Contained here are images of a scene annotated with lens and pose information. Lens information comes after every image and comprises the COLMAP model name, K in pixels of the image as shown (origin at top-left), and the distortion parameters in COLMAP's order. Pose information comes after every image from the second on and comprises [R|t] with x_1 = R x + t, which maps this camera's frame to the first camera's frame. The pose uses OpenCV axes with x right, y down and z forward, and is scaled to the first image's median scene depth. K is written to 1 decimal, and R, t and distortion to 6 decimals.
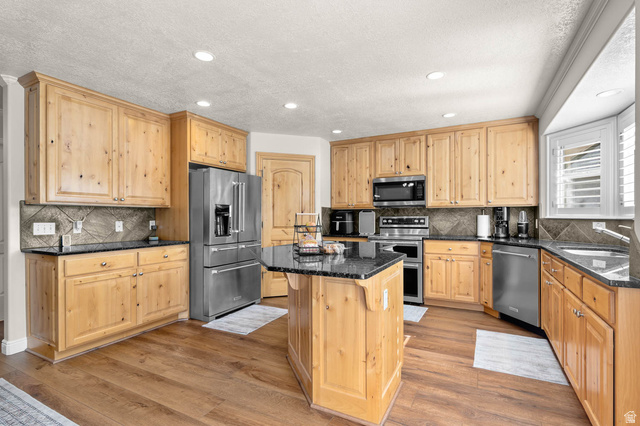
lens RADIAL K [[310.2, 0, 320.9], [0, 310.2, 216.8], [0, 0, 1]] dist [0.004232, 0.000329]
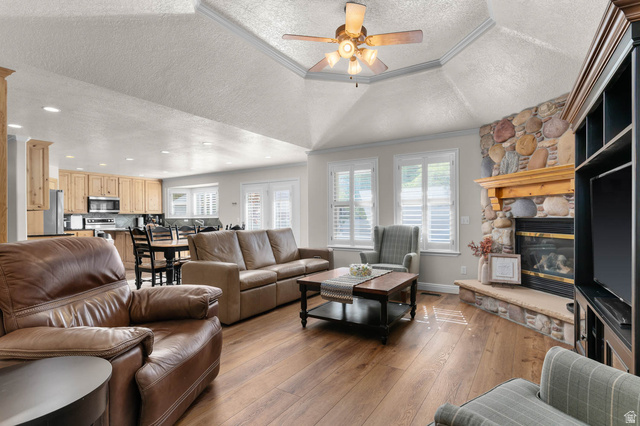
lens RADIAL K [[318.7, 0, 322.7], [0, 318.7, 217.1], [0, 0, 1]] dist [-0.000157, -0.001067]
pose [[0.068549, 0.004926, 0.997636, -1.716253], [0.011063, 0.999923, -0.005697, 0.020417], [-0.997586, 0.011428, 0.068489, -0.485867]]
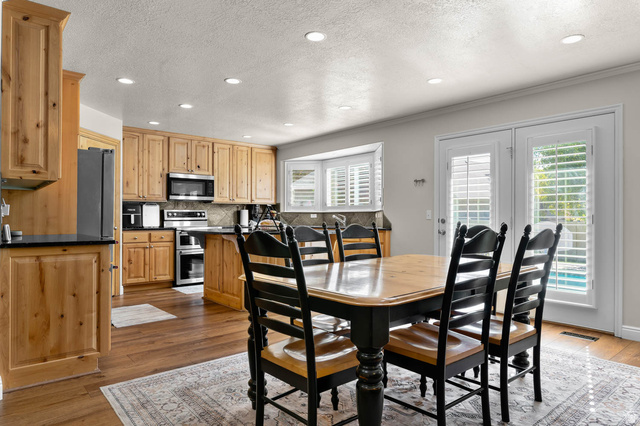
lens RADIAL K [[408.4, 0, 319.8], [0, 408.4, 212.8], [0, 0, 1]] dist [0.007640, 0.000888]
pose [[0.376977, 0.013056, 0.926131, -1.024264], [0.000023, 0.999901, -0.014106, 0.033394], [-0.926223, 0.005339, 0.376939, 0.016604]]
